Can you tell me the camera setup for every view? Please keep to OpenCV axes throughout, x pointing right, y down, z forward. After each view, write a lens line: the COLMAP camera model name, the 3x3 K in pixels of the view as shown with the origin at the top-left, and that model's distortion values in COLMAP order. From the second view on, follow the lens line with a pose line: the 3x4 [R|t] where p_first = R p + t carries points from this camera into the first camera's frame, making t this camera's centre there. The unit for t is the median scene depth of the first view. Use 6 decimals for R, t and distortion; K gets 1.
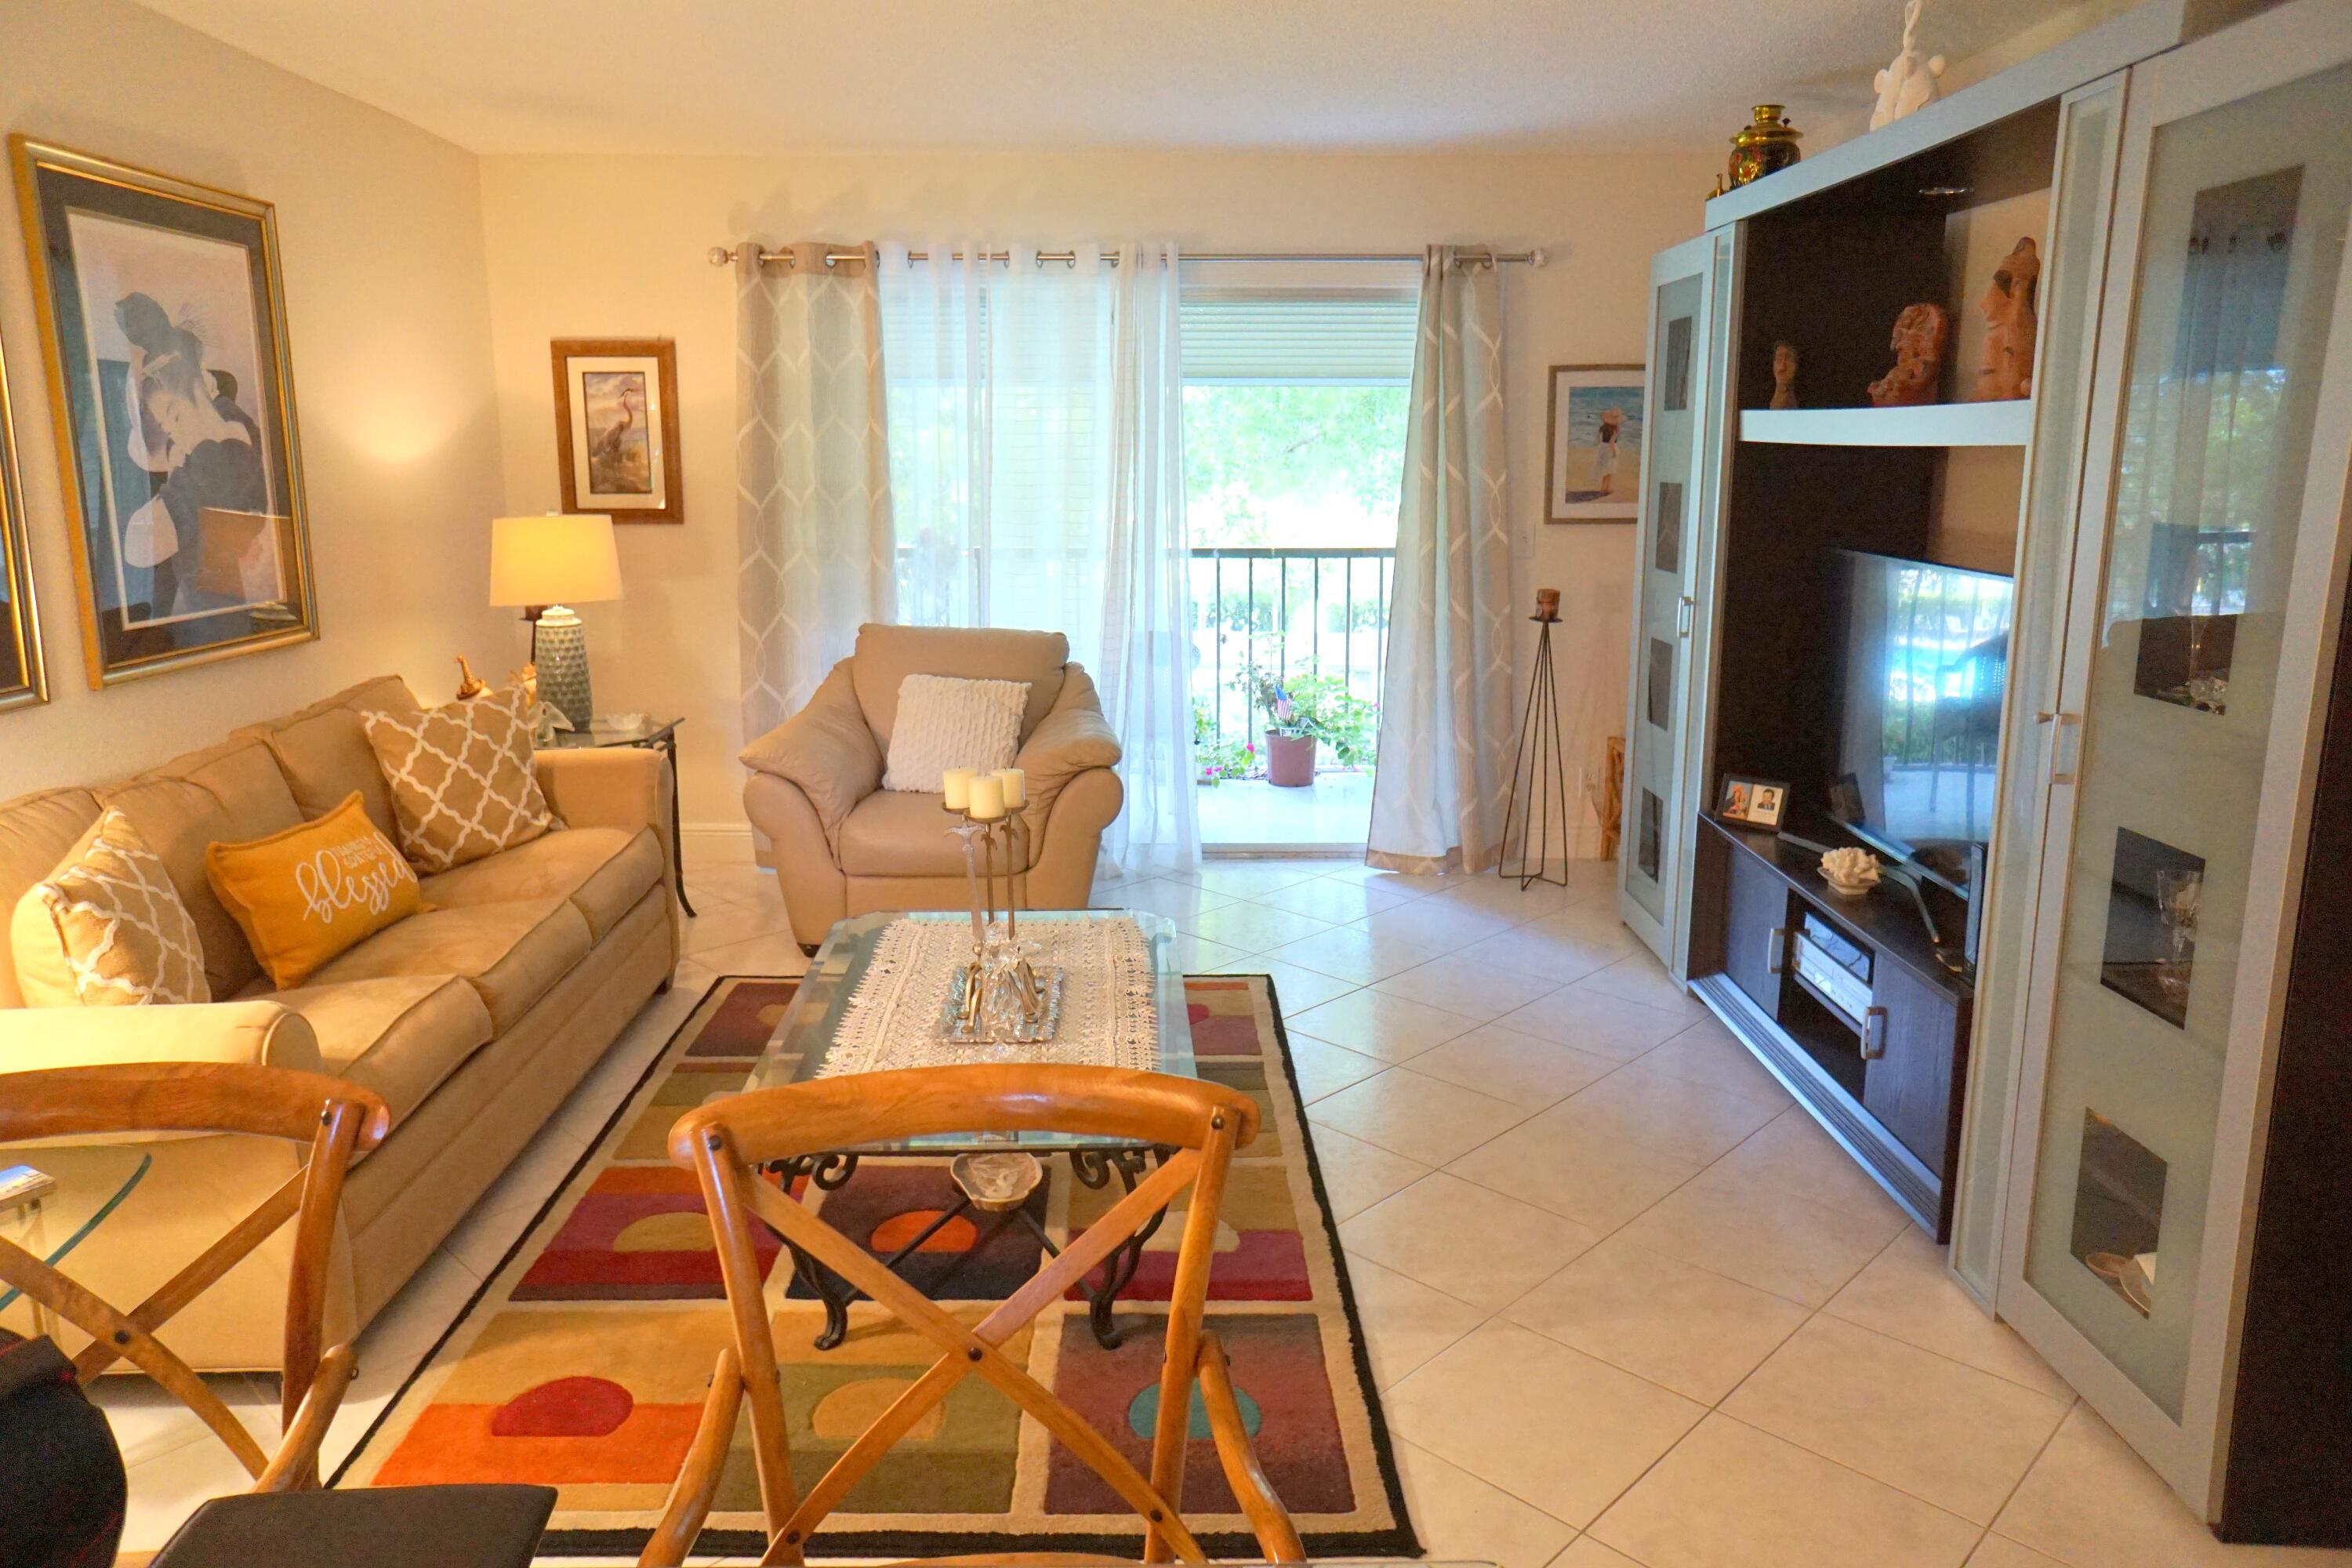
lens RADIAL K [[1614.1, 0, 1125.8], [0, 1614.1, 783.2], [0, 0, 1]] dist [-0.047508, 0.052497]
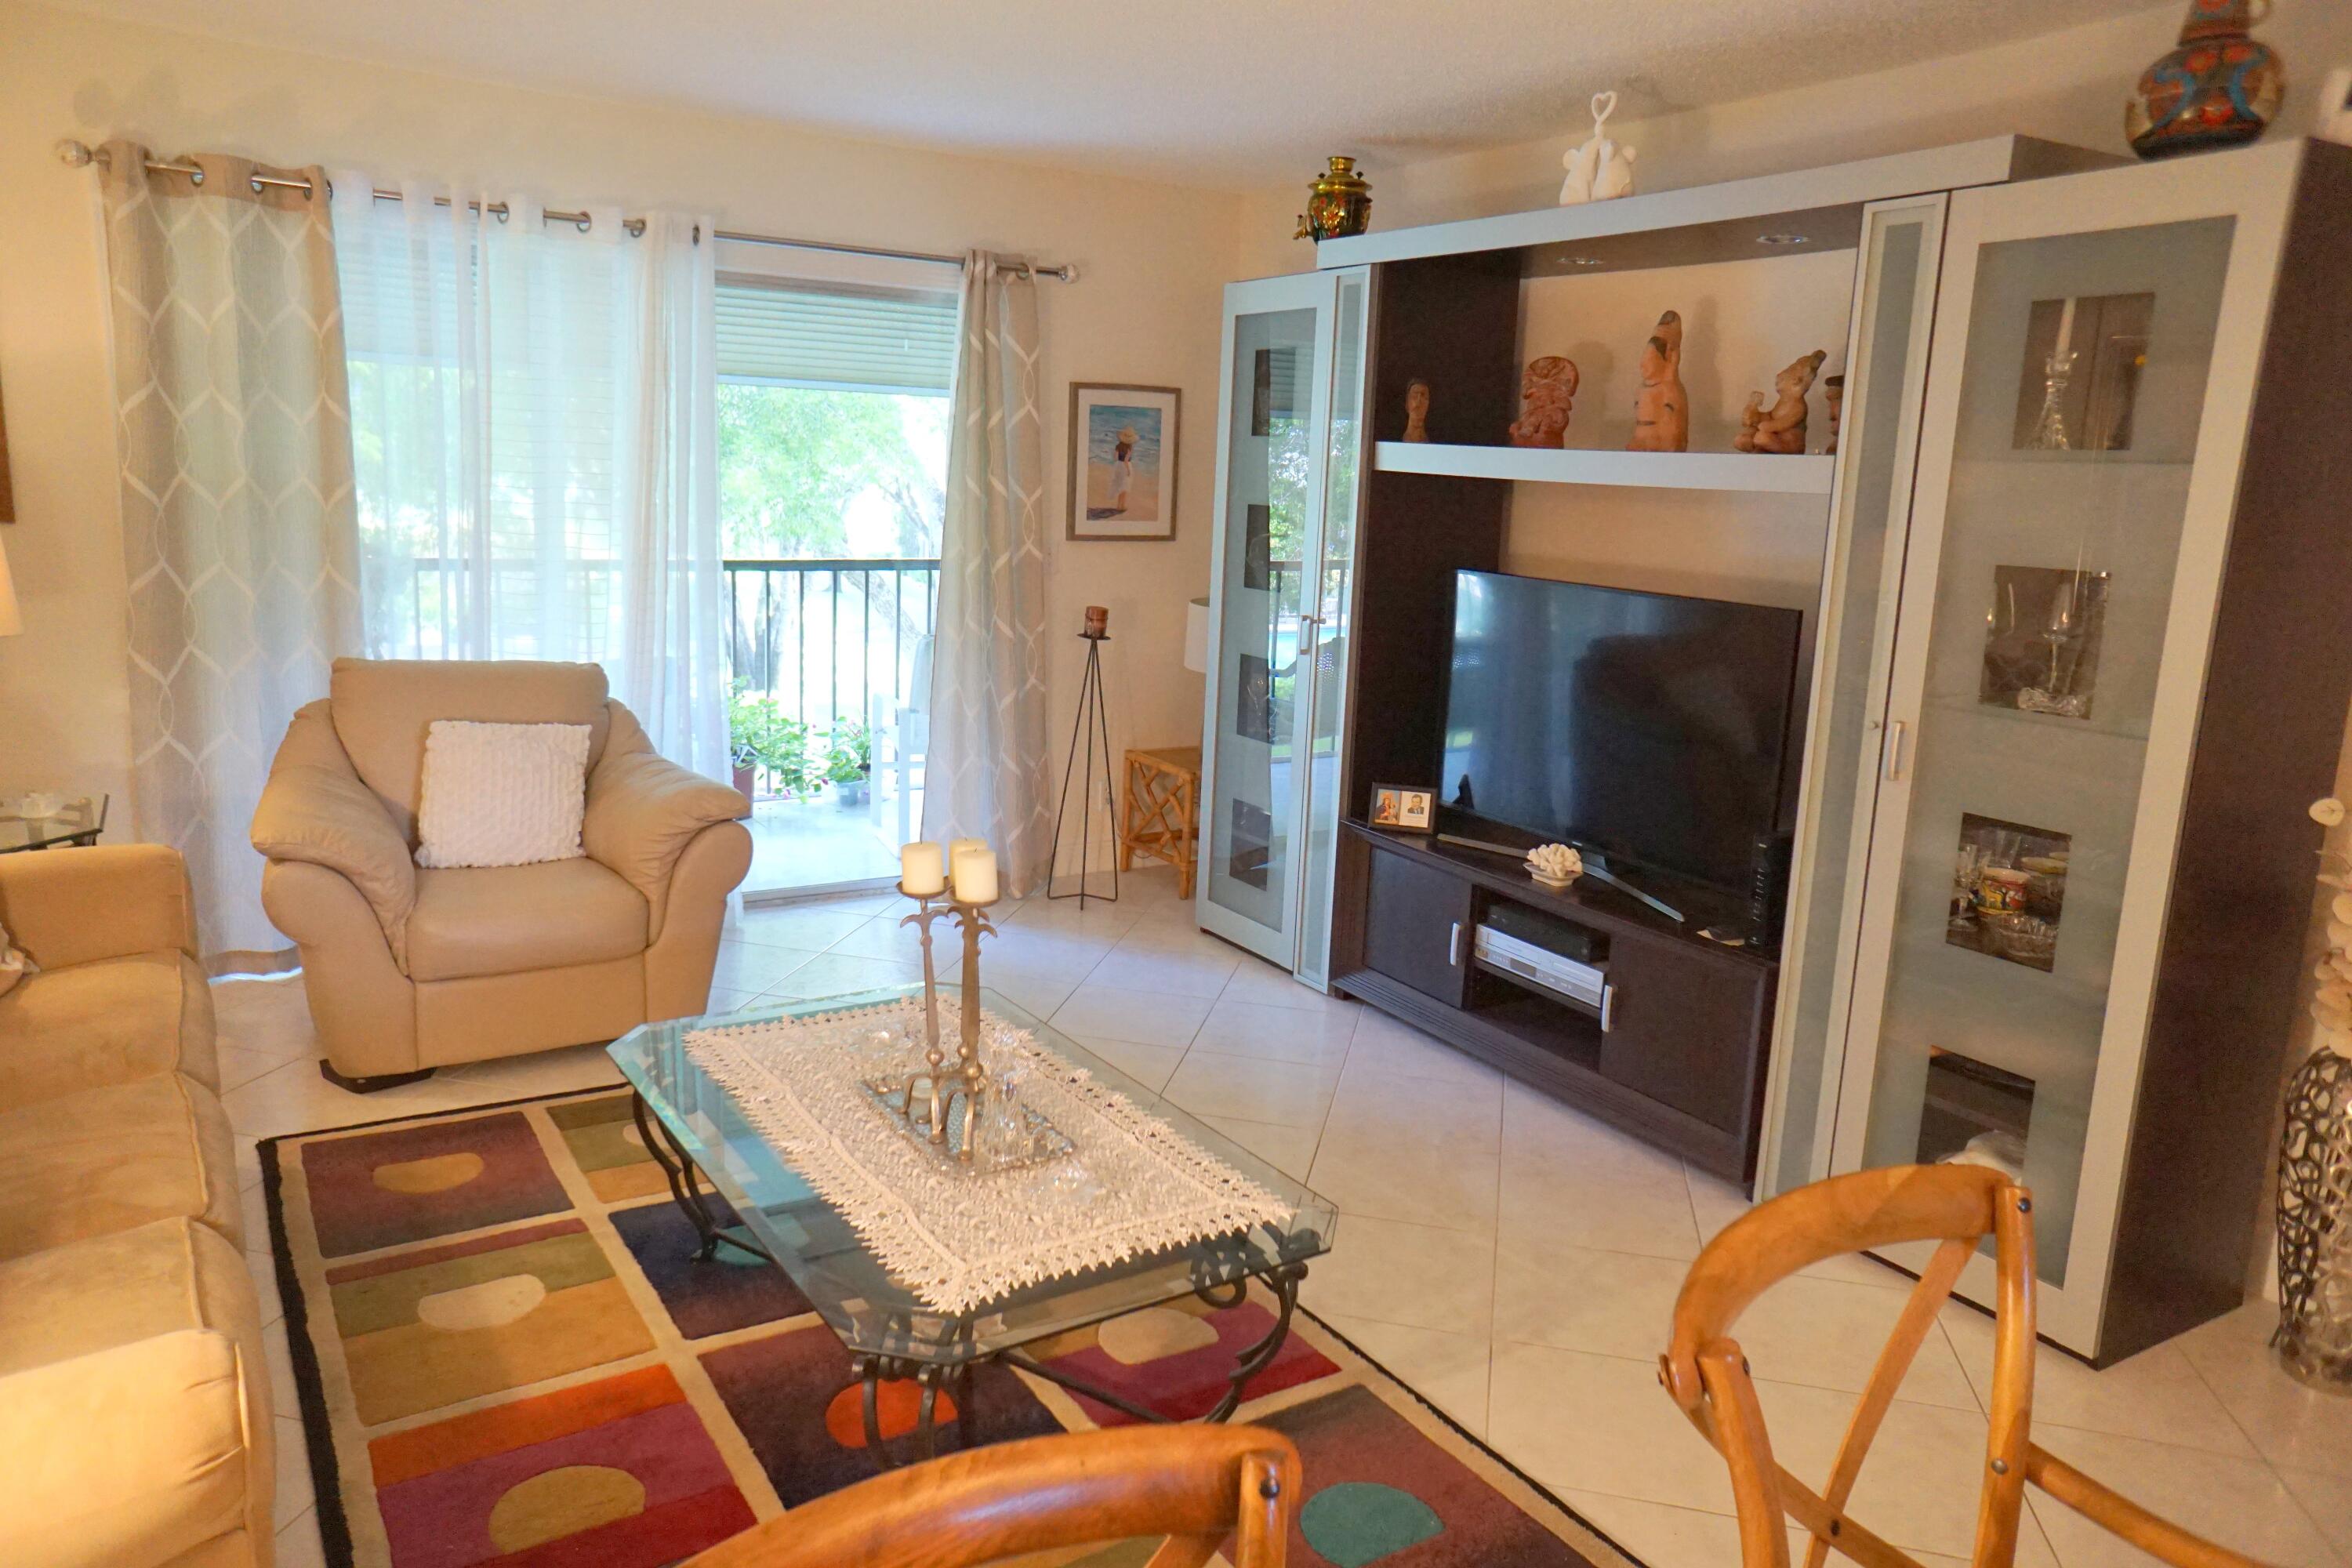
lens RADIAL K [[1614.1, 0, 1191.7], [0, 1614.1, 786.5], [0, 0, 1]] dist [-0.047508, 0.052497]
pose [[0.843098, -0.065587, 0.533746, -0.233071], [0.065484, 0.997670, 0.019156, -0.024697], [-0.533758, 0.018801, 0.845428, 0.124840]]
